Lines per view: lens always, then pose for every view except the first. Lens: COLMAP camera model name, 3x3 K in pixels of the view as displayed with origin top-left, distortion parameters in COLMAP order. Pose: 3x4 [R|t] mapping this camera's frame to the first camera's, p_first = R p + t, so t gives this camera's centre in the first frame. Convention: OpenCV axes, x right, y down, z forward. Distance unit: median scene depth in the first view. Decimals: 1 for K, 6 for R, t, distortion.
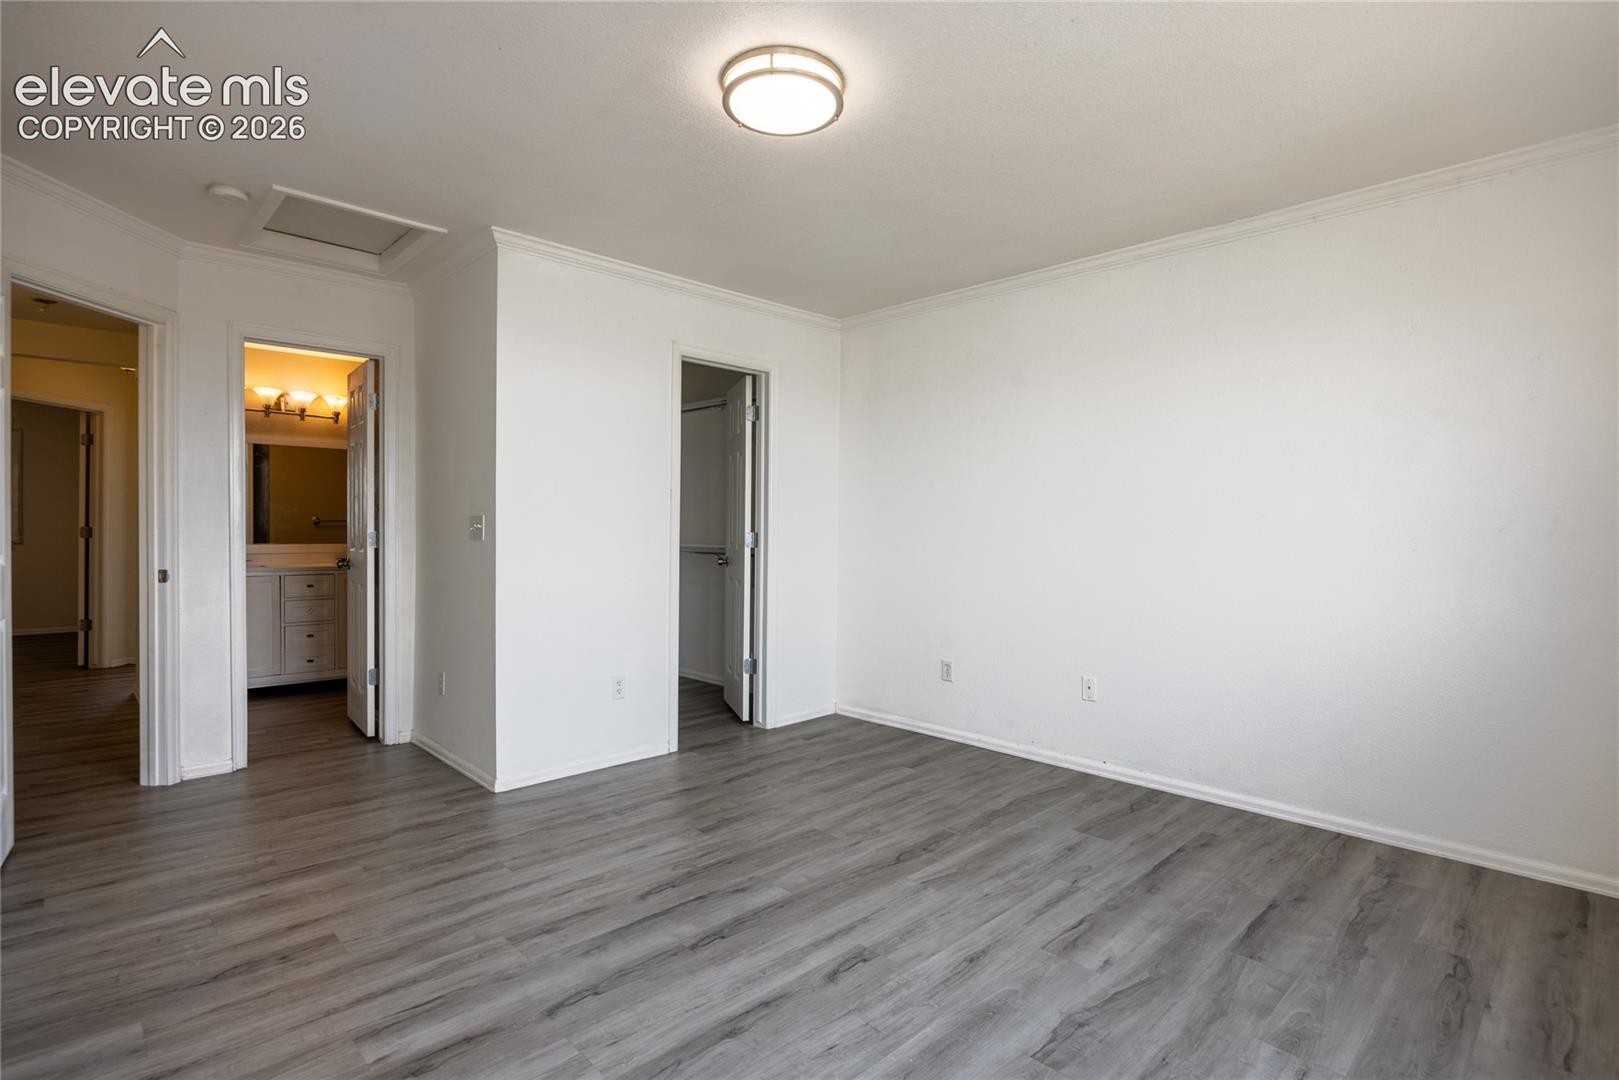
lens RADIAL K [[787.3, 0, 813.2], [0, 787.3, 536.5], [0, 0, 1]] dist [-0.012042, 0.000290]
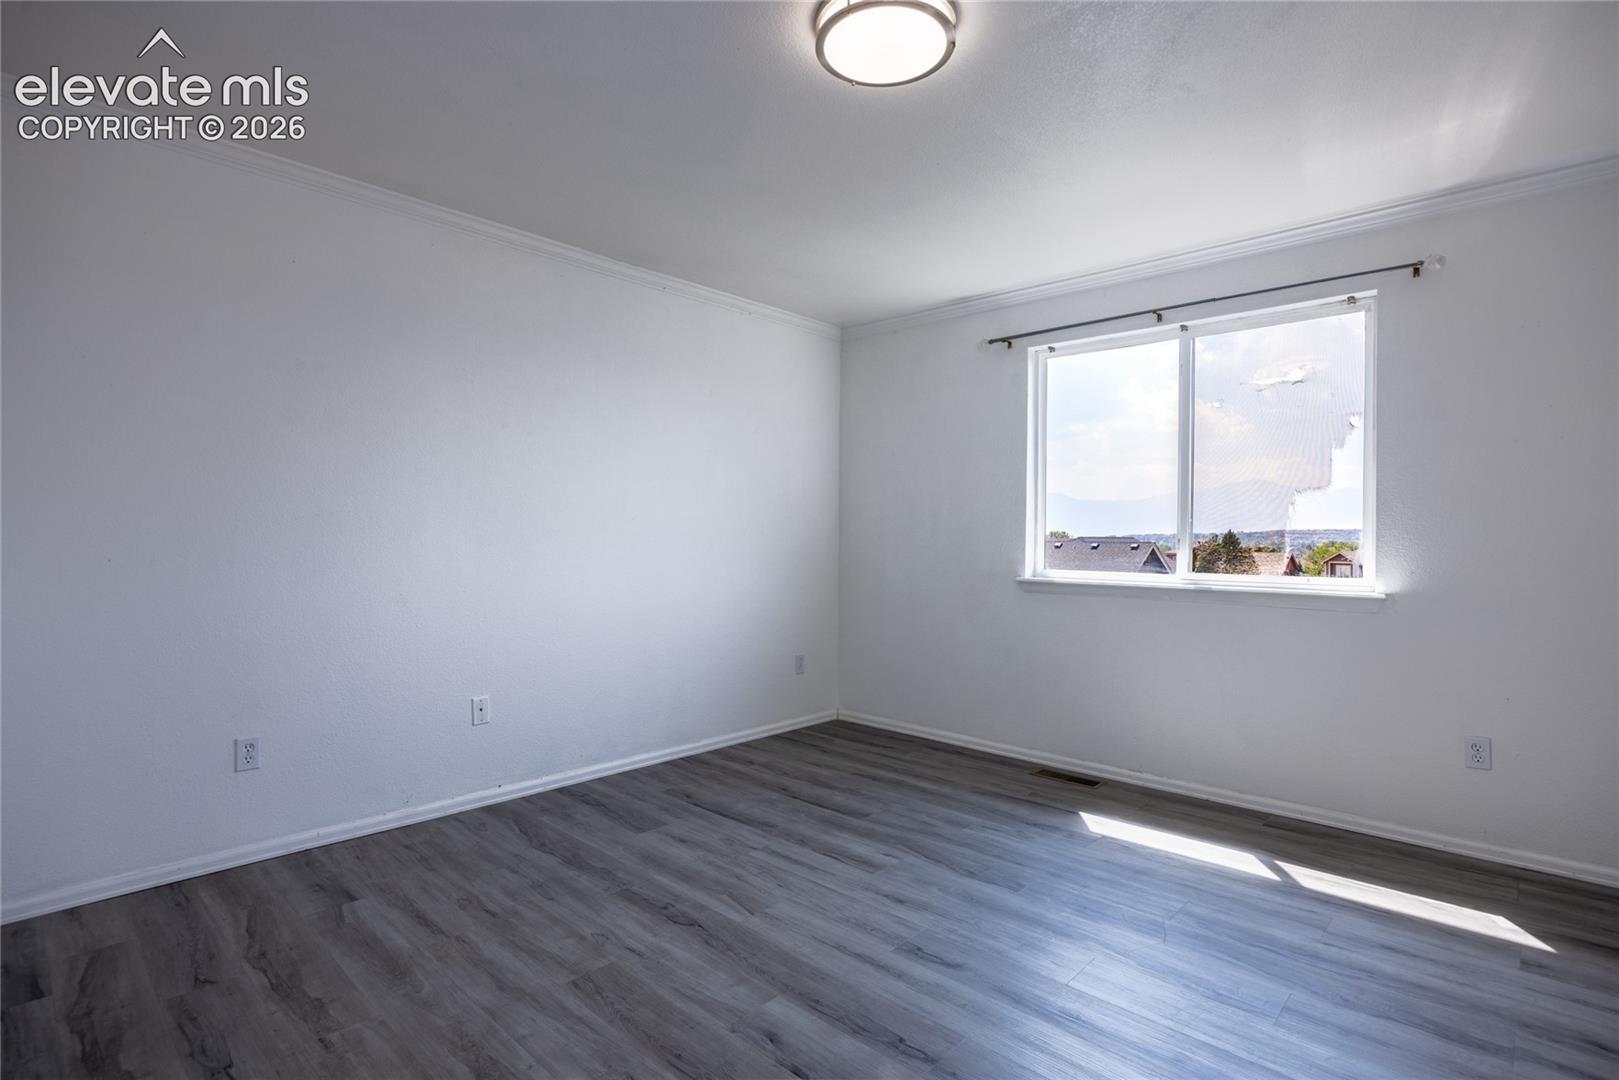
lens RADIAL K [[787.3, 0, 813.2], [0, 787.3, 535.9], [0, 0, 1]] dist [-0.012042, 0.000290]
pose [[-0.048539, -0.008870, 0.998782, -0.745914], [-0.000819, 0.999961, 0.008841, -0.014639], [-0.998821, -0.000389, -0.048544, 0.919456]]
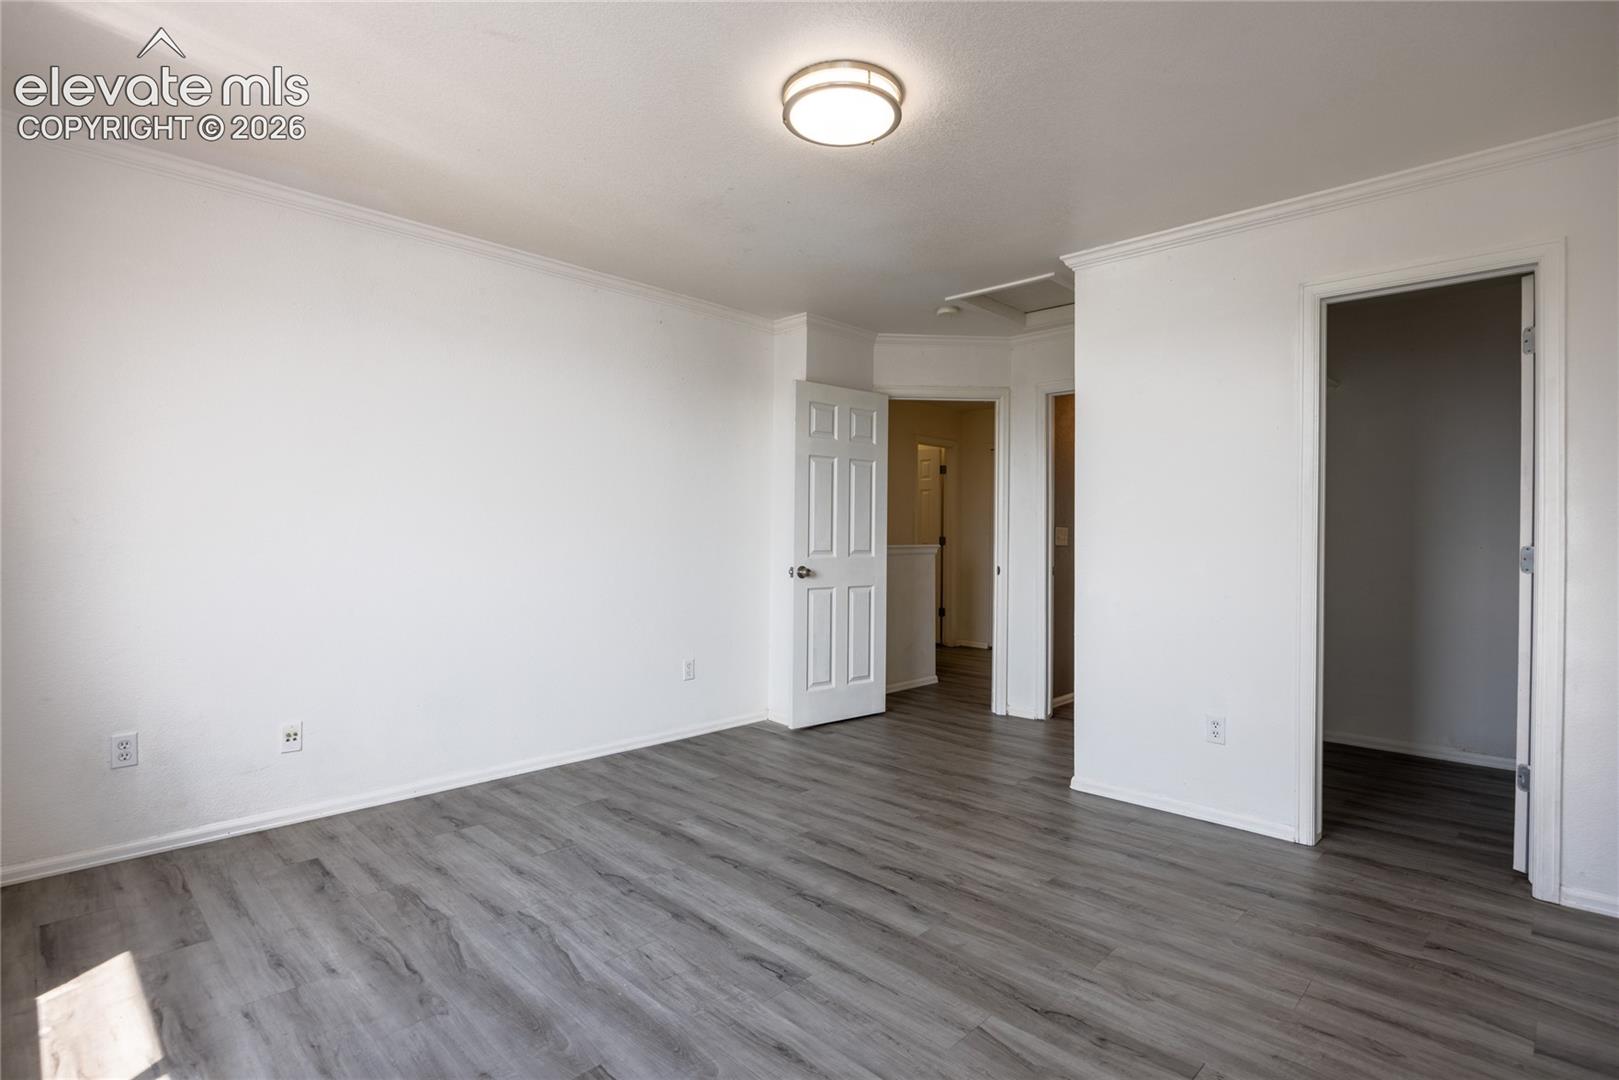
lens RADIAL K [[787.3, 0, 811.9], [0, 787.3, 538.0], [0, 0, 1]] dist [-0.012042, 0.000290]
pose [[0.026519, -0.000676, -0.999648, 0.802916], [-0.017010, 0.999855, -0.001128, -0.003049], [0.999504, 0.017034, 0.026504, 0.774591]]
